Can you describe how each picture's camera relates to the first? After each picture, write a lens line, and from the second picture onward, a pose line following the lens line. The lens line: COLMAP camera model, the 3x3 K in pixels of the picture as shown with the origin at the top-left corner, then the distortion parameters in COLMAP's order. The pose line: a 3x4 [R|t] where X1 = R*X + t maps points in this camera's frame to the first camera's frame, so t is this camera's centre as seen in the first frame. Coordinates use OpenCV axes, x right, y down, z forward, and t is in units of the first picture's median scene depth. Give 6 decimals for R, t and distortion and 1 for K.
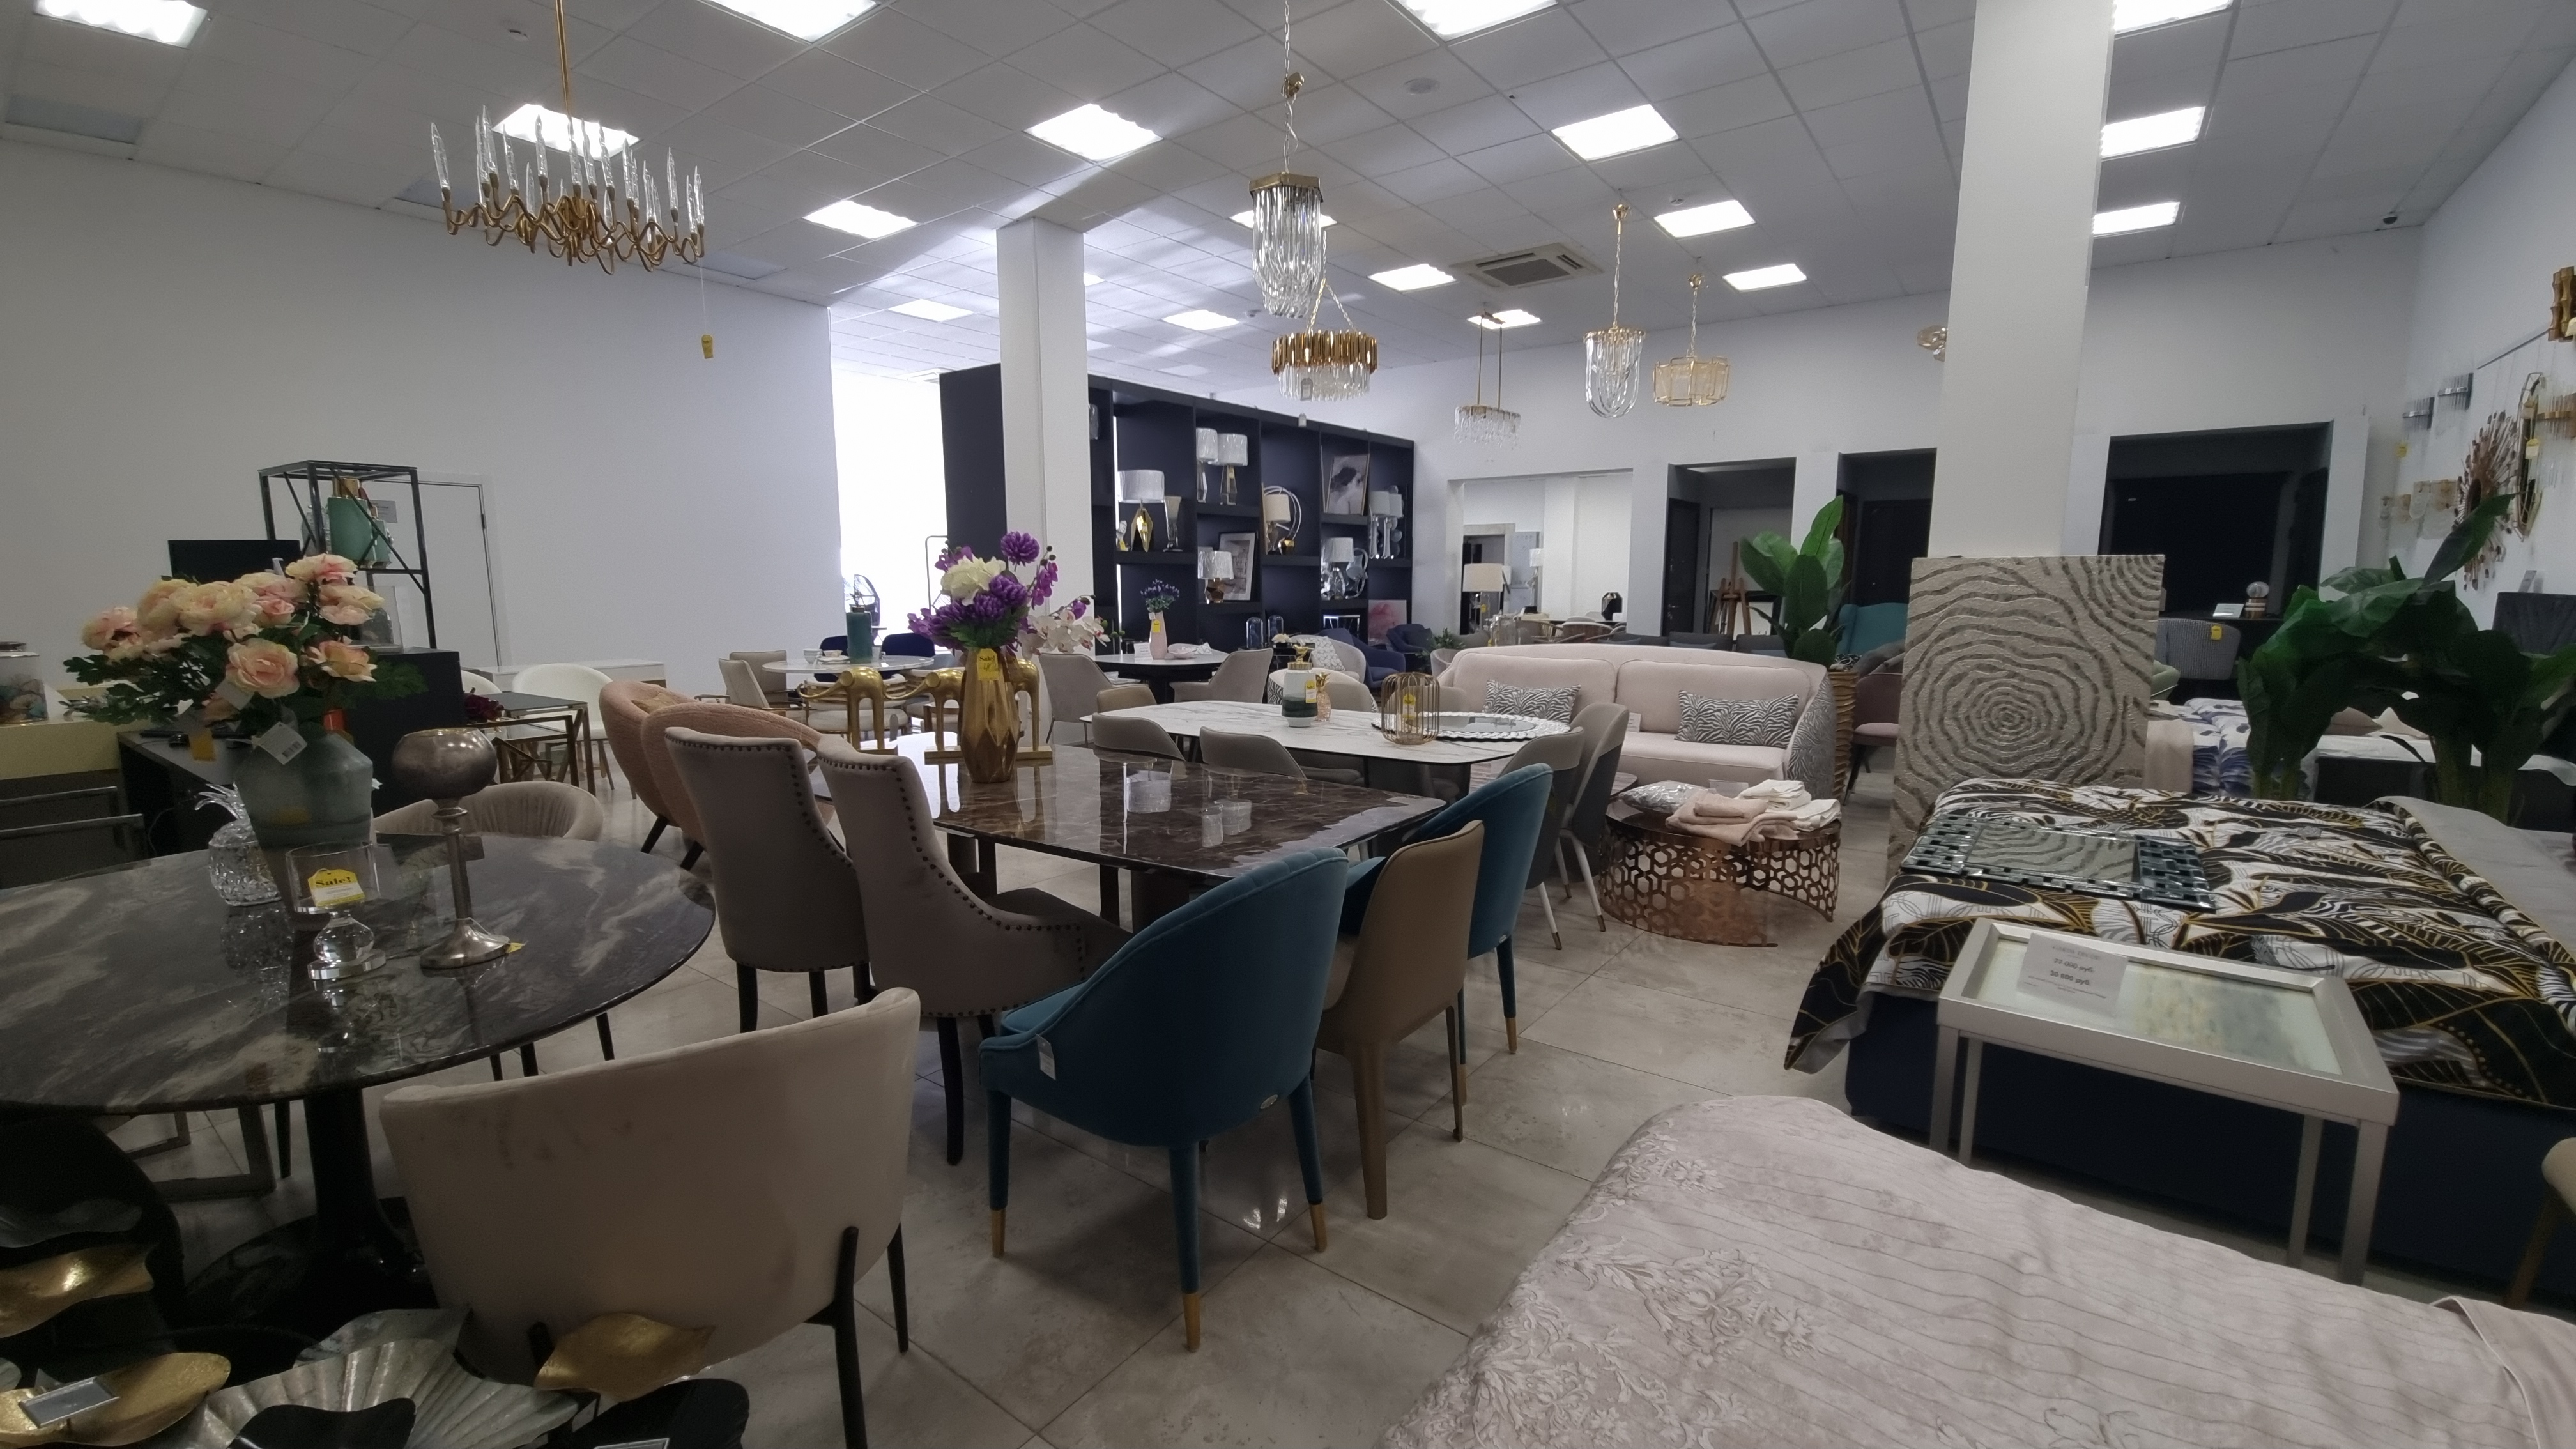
lens RADIAL K [[1043.7, 0, 1302.8], [0, 1043.7, 723.4], [0, 0, 1]] dist [-0.001999, -0.002980]
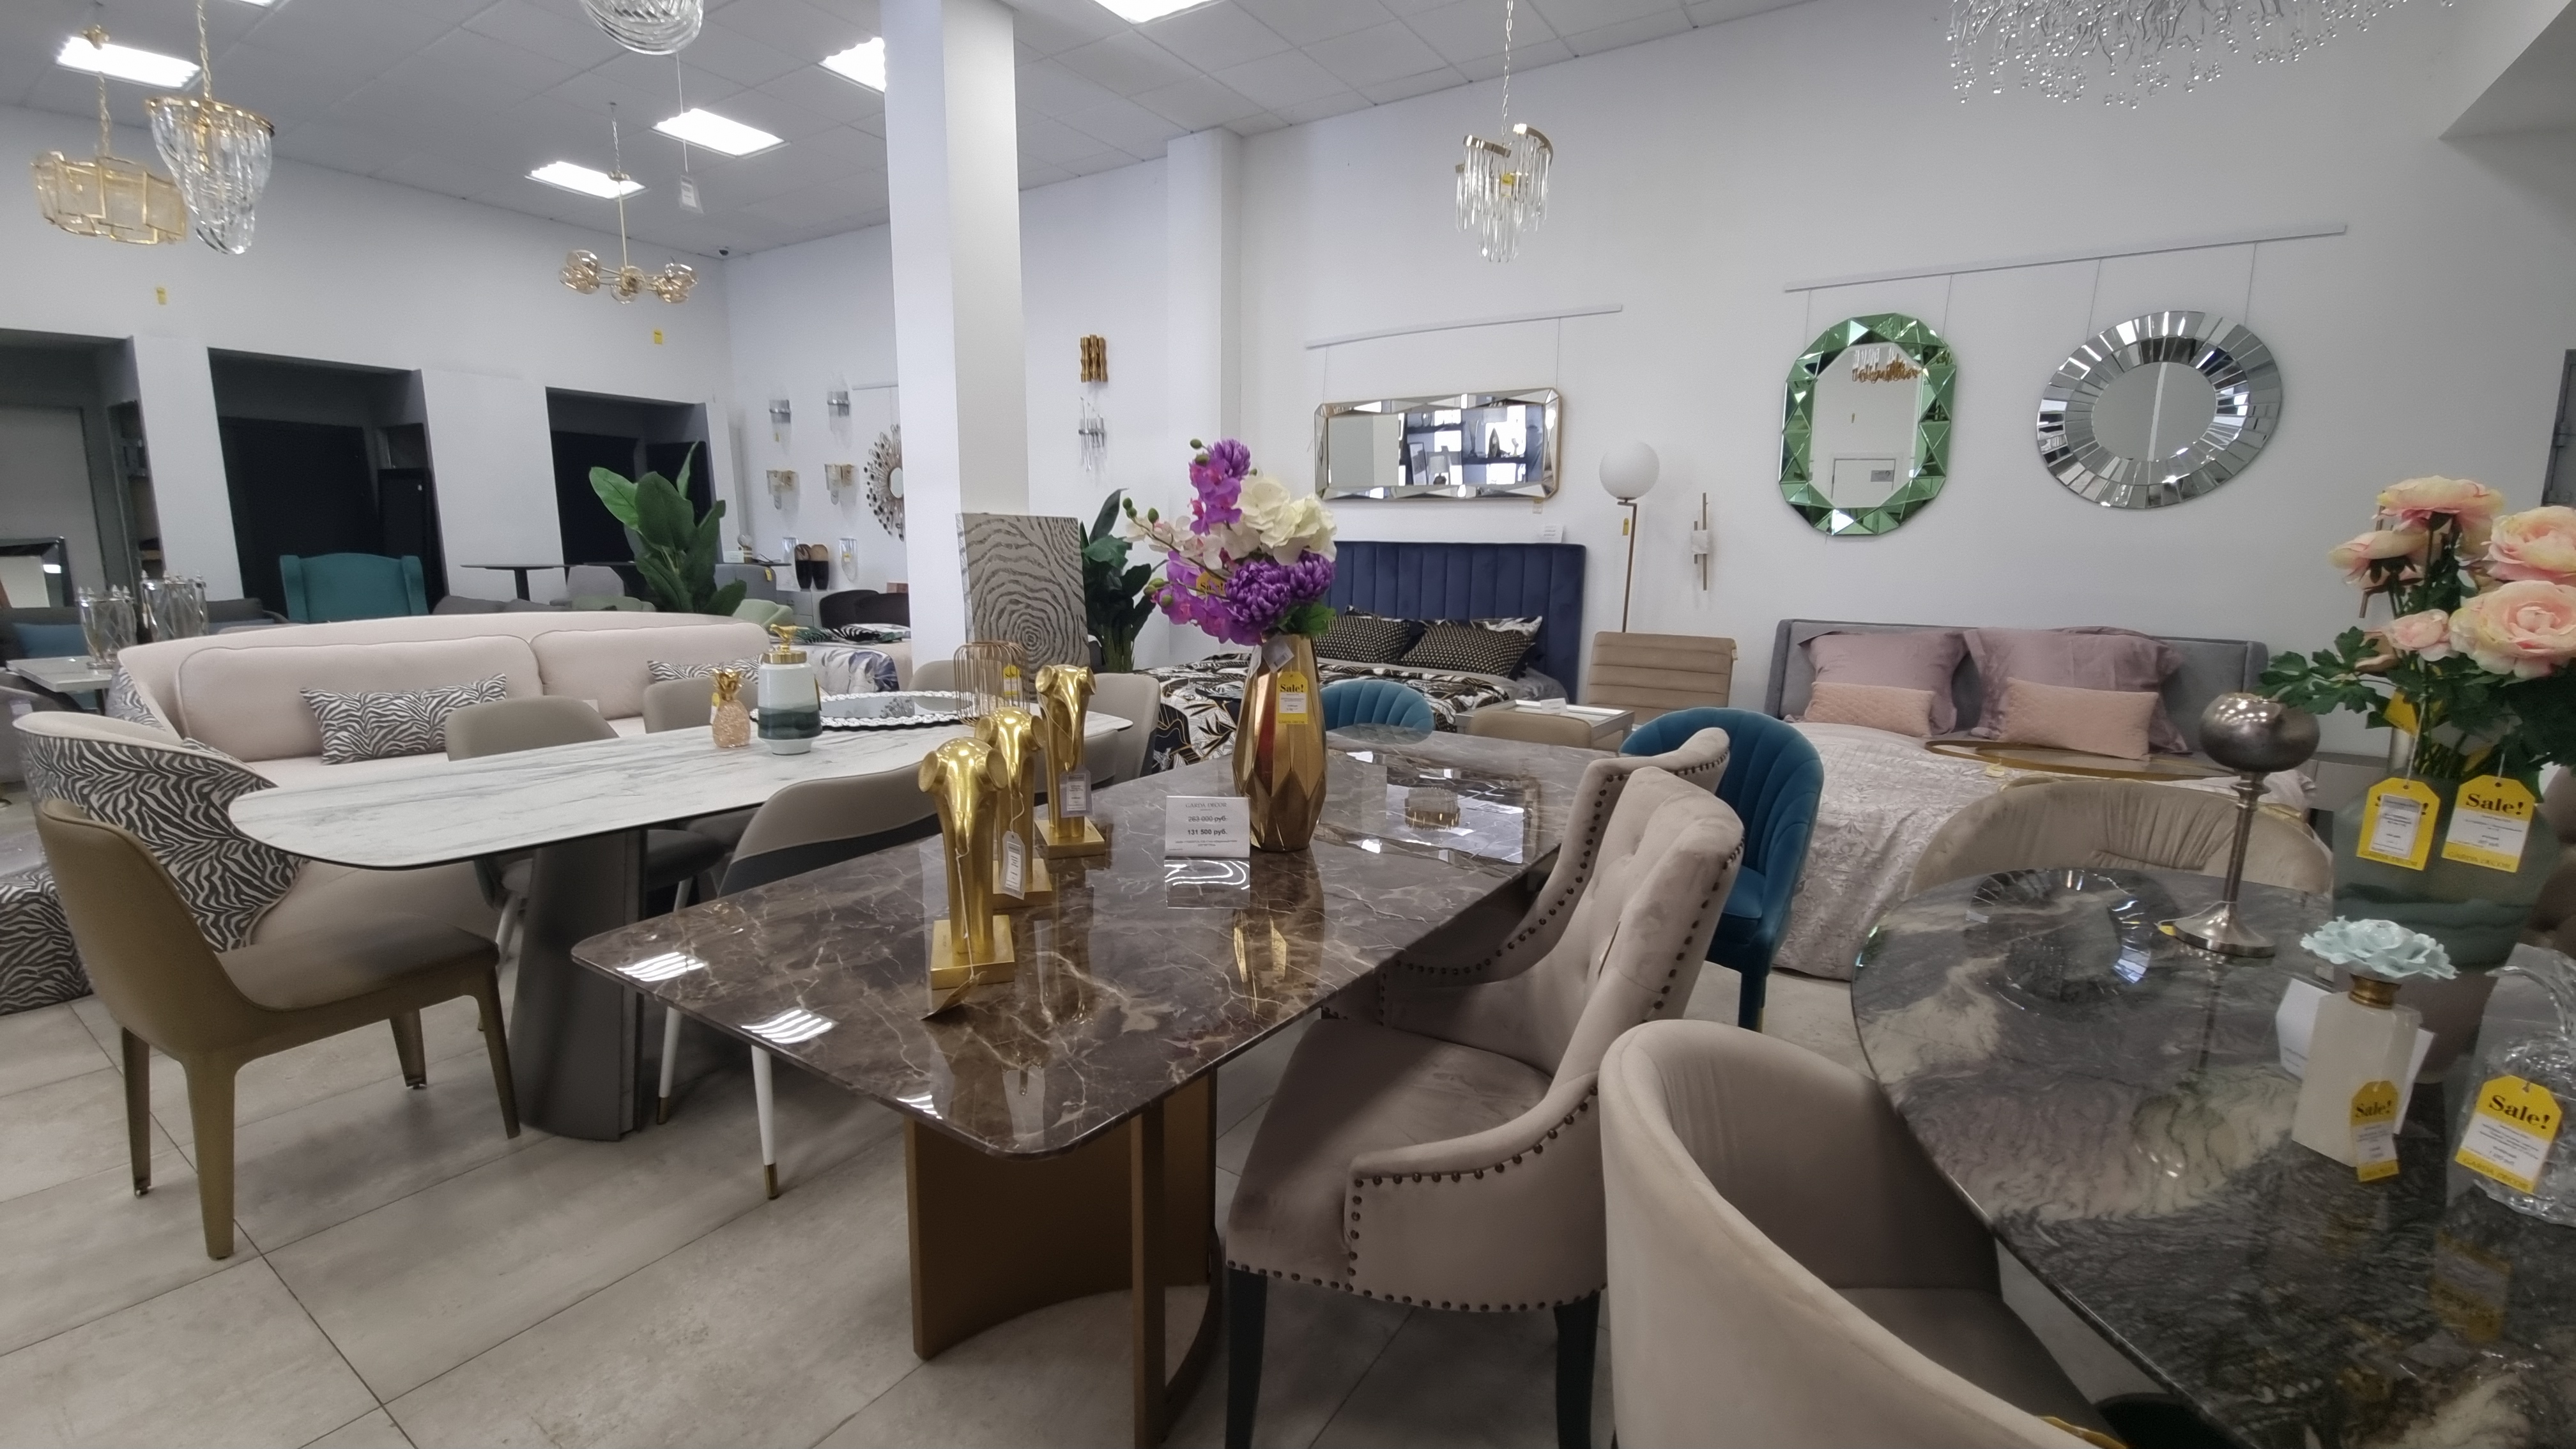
lens RADIAL K [[1043.7, 0, 1295.7], [0, 1043.7, 743.7], [0, 0, 1]] dist [-0.001999, -0.002980]
pose [[-0.048035, -0.181388, 0.982238, -0.657258], [0.117169, 0.975561, 0.185885, -0.080756], [-0.991950, 0.124016, -0.025608, 0.705576]]
